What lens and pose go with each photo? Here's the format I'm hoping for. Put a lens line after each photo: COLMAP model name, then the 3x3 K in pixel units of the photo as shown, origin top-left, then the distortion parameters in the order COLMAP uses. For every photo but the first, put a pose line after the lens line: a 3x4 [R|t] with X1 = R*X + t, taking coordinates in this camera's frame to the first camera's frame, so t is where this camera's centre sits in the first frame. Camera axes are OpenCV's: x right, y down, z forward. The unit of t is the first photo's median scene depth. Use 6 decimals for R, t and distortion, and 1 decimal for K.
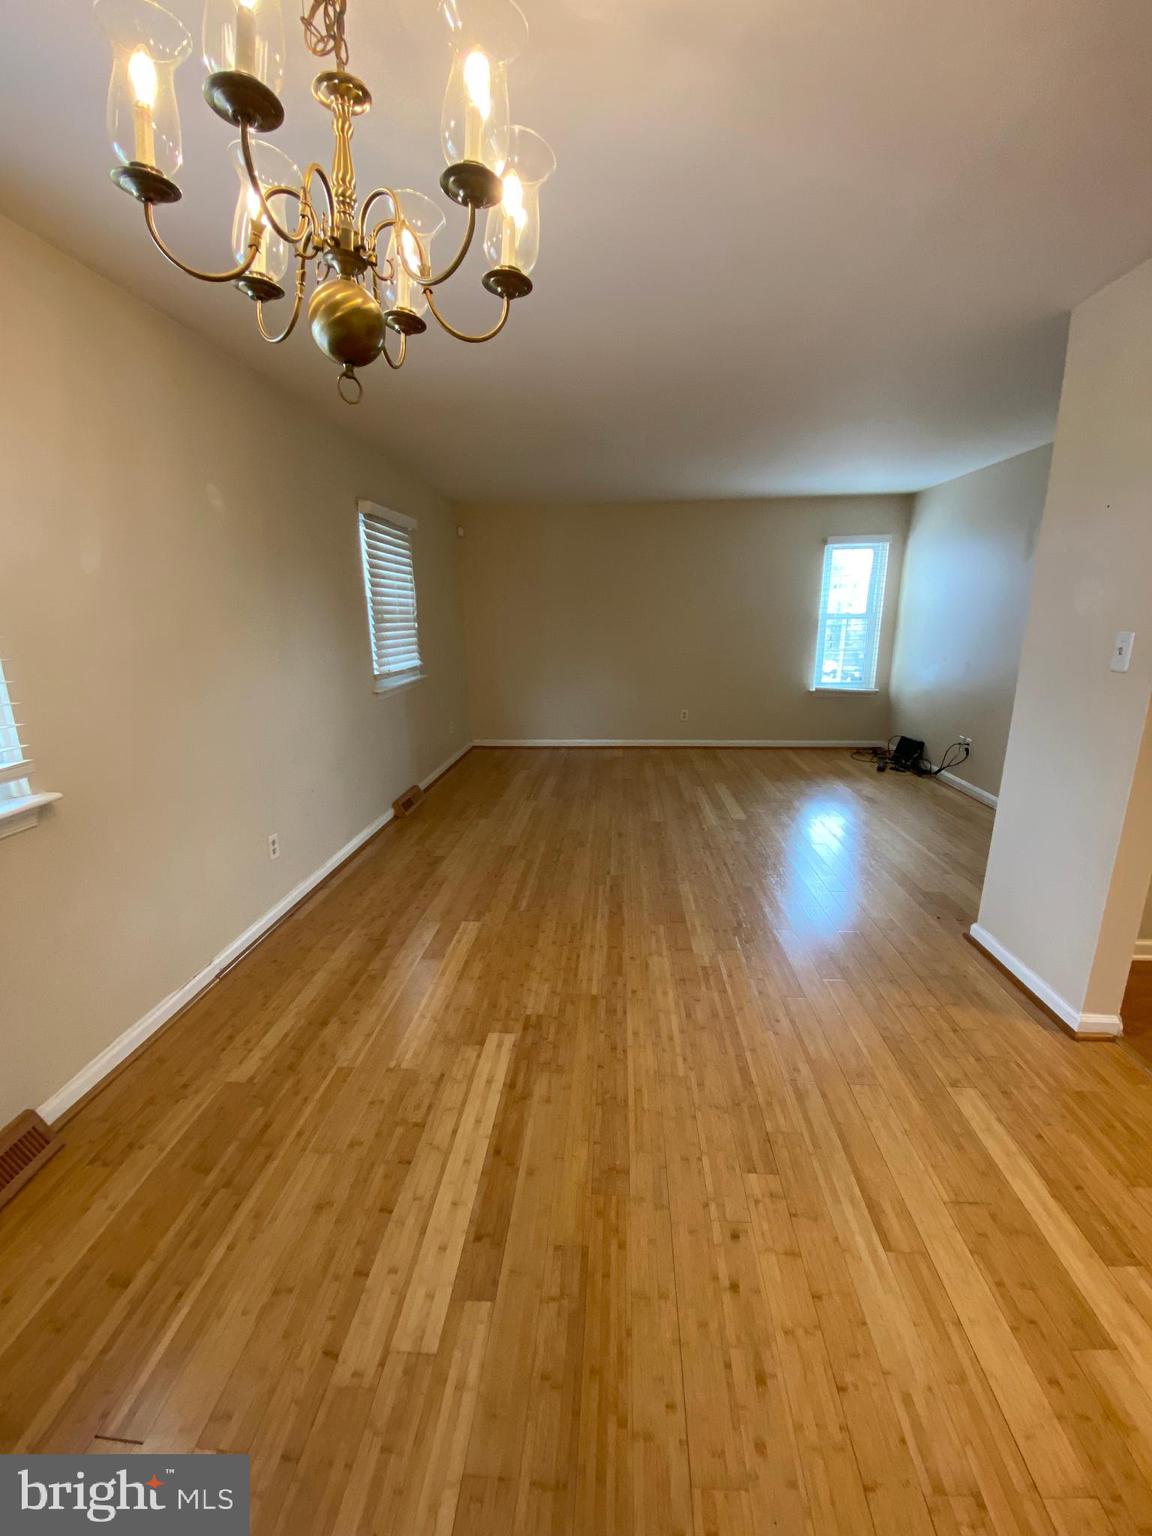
lens RADIAL K [[624.2, 0, 578.3], [0, 624.2, 763.6], [0, 0, 1]] dist [0.026810, -0.020776]
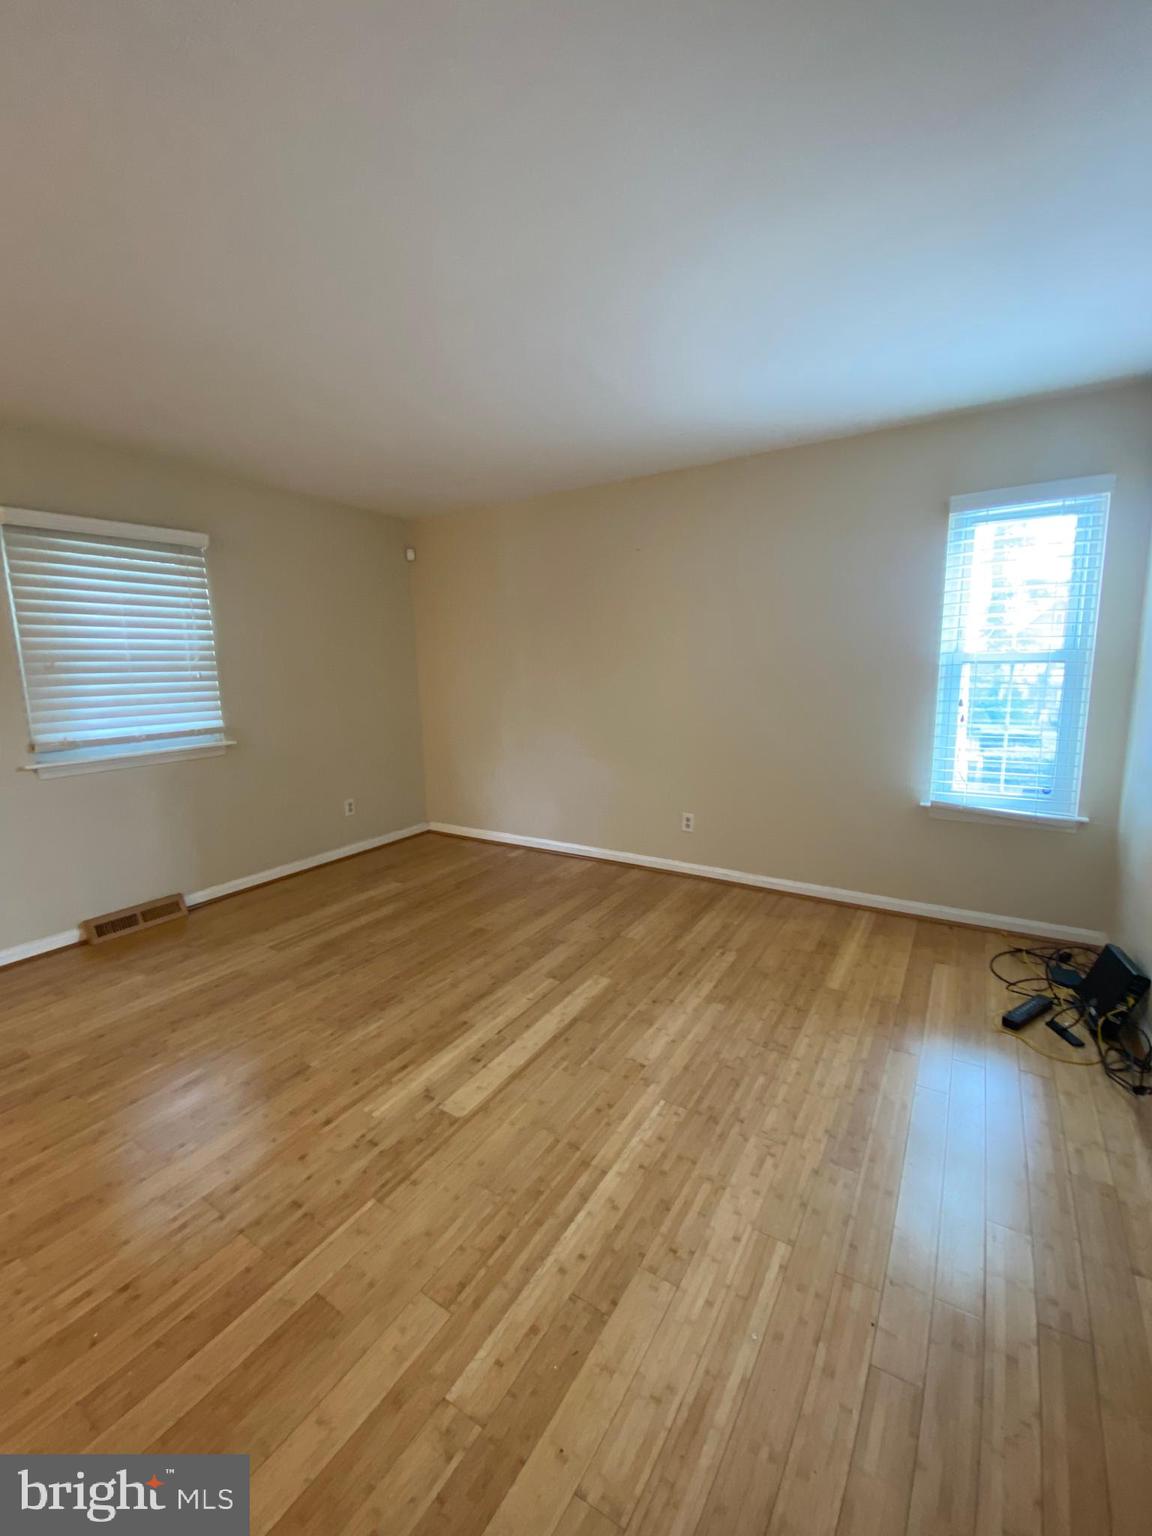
lens RADIAL K [[624.2, 0, 578.3], [0, 624.2, 763.6], [0, 0, 1]] dist [0.026810, -0.020776]
pose [[0.877176, 0.071554, -0.474807, 1.239389], [-0.103495, 0.993766, -0.041438, -0.342053], [0.468883, 0.085489, 0.879114, 1.455142]]
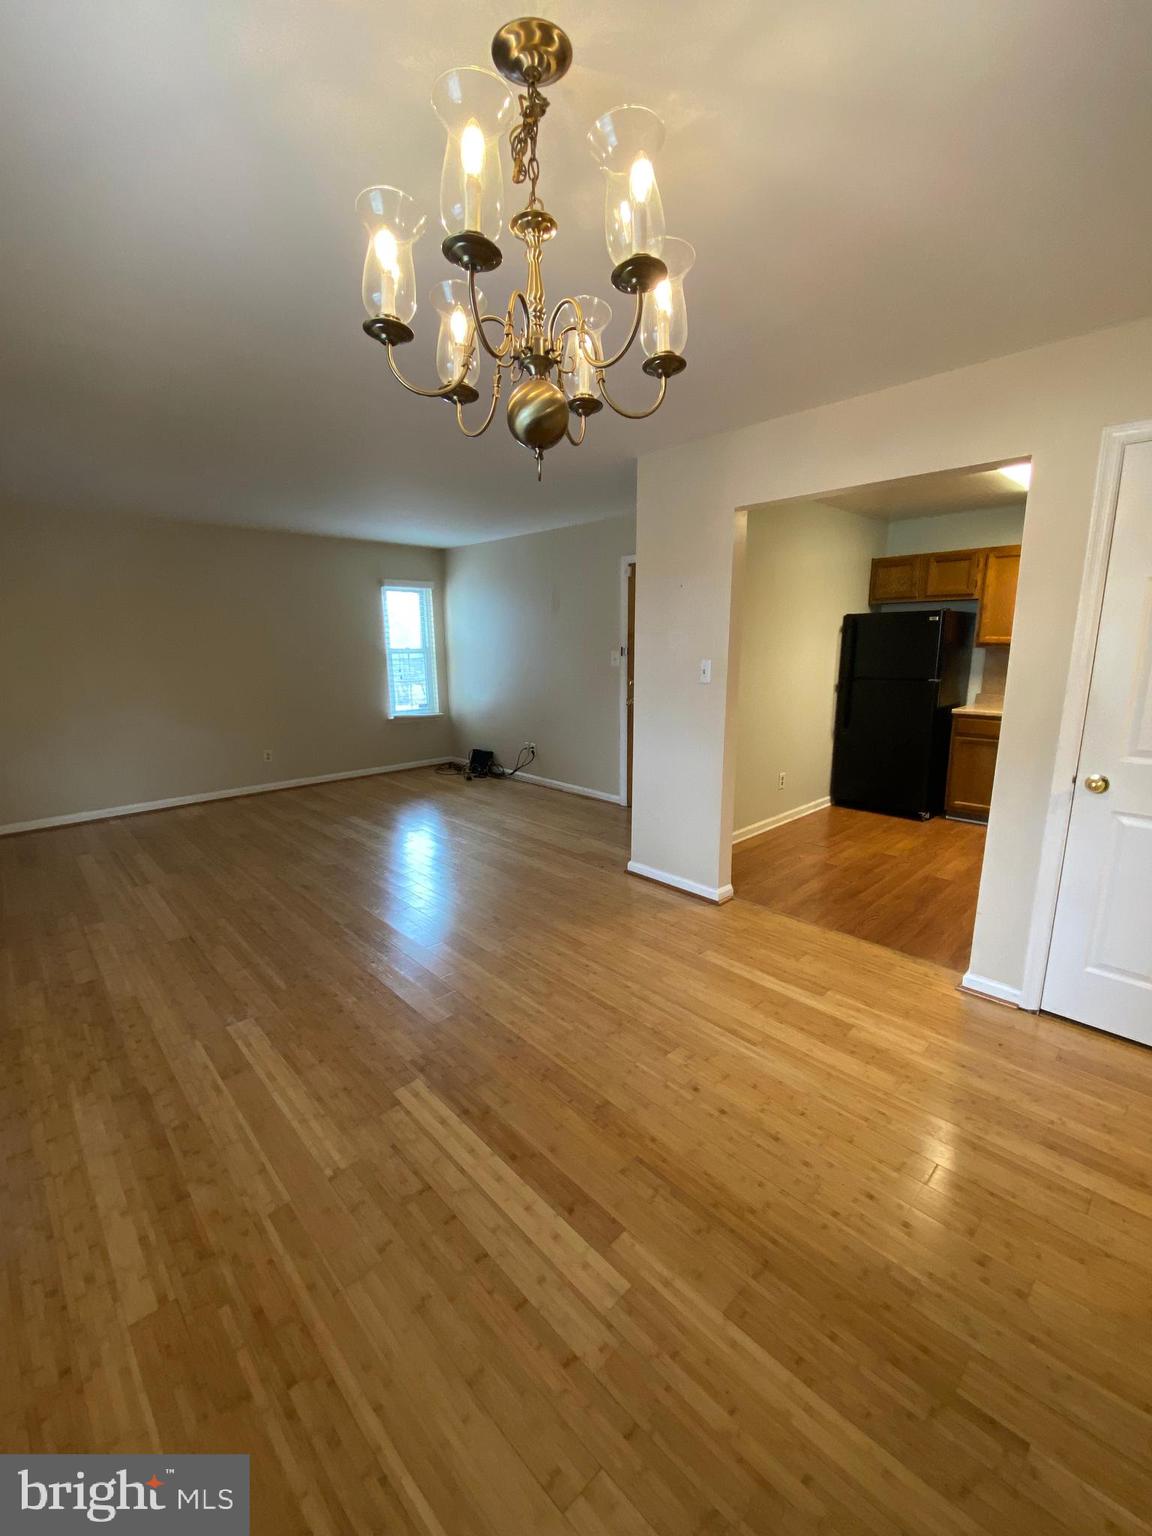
lens RADIAL K [[624.2, 0, 578.3], [0, 624.2, 763.6], [0, 0, 1]] dist [0.026810, -0.020776]
pose [[0.679383, -0.141195, 0.720071, -0.650225], [0.177974, 0.983718, 0.024974, -0.034977], [-0.711873, 0.111187, 0.693451, 0.105119]]
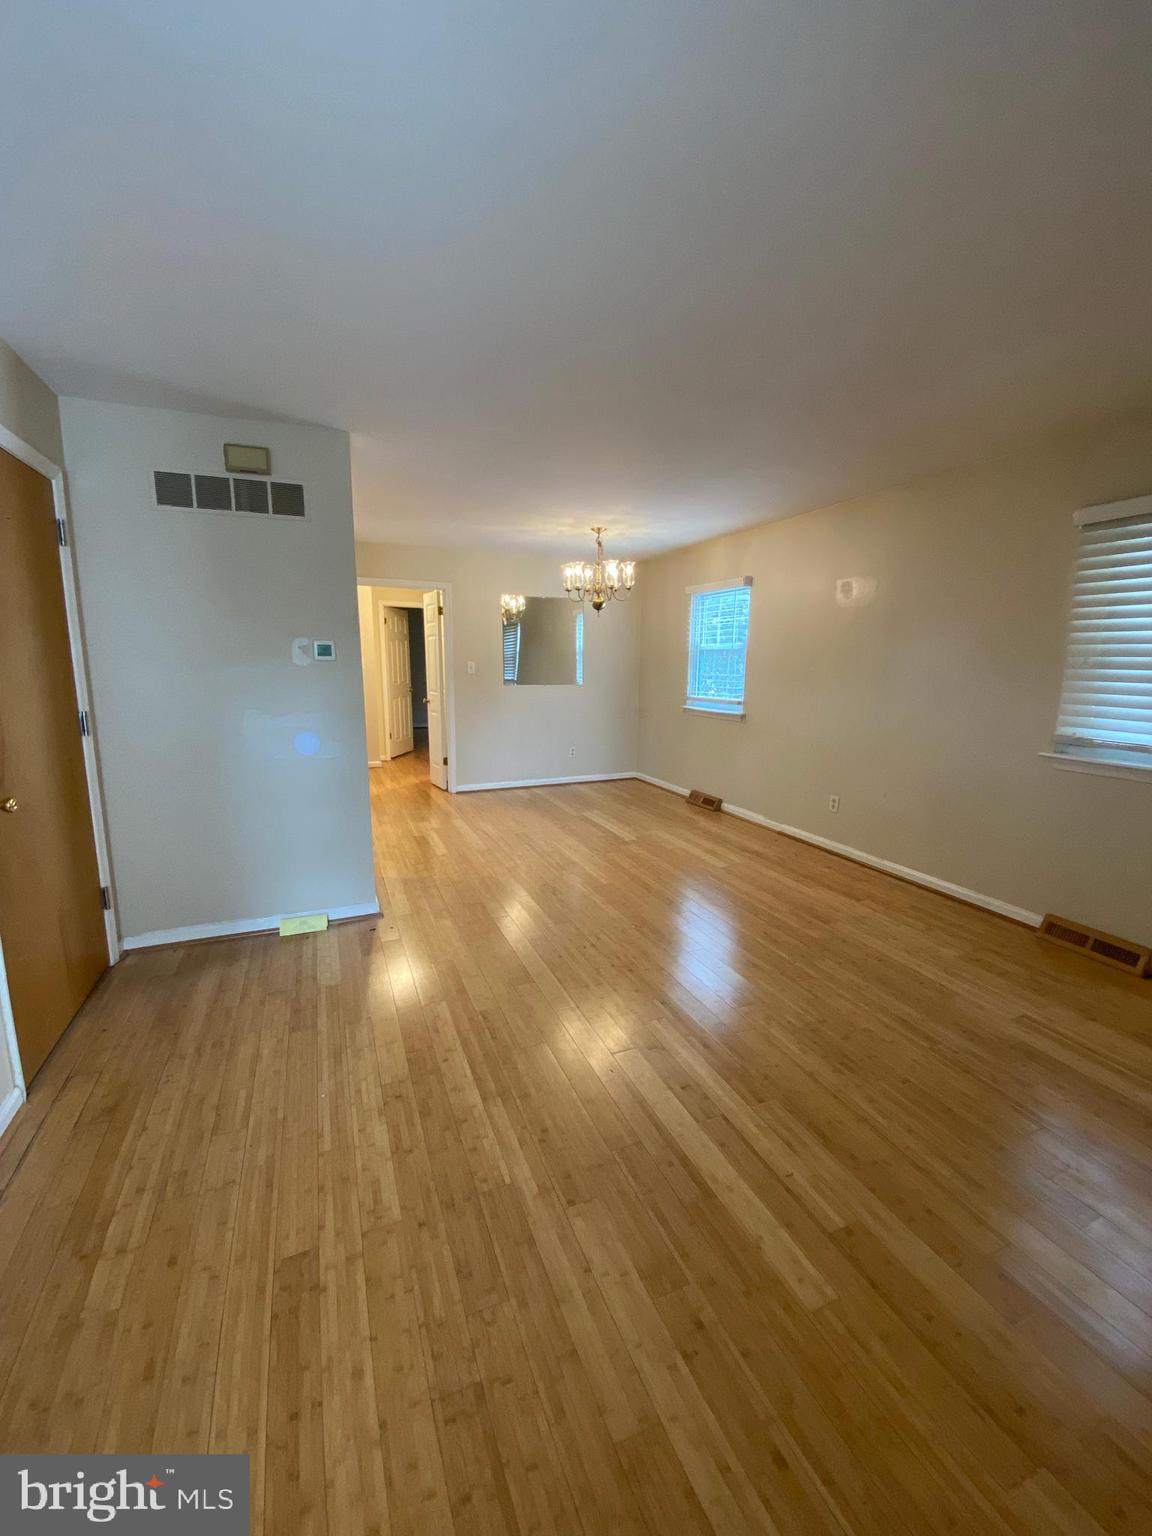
lens RADIAL K [[624.2, 0, 578.3], [0, 624.2, 763.6], [0, 0, 1]] dist [0.026810, -0.020776]
pose [[-0.897563, 0.077988, -0.433933, 1.159051], [-0.100910, 0.921764, 0.374390, -0.738695], [0.429182, 0.379827, -0.819472, 3.048058]]
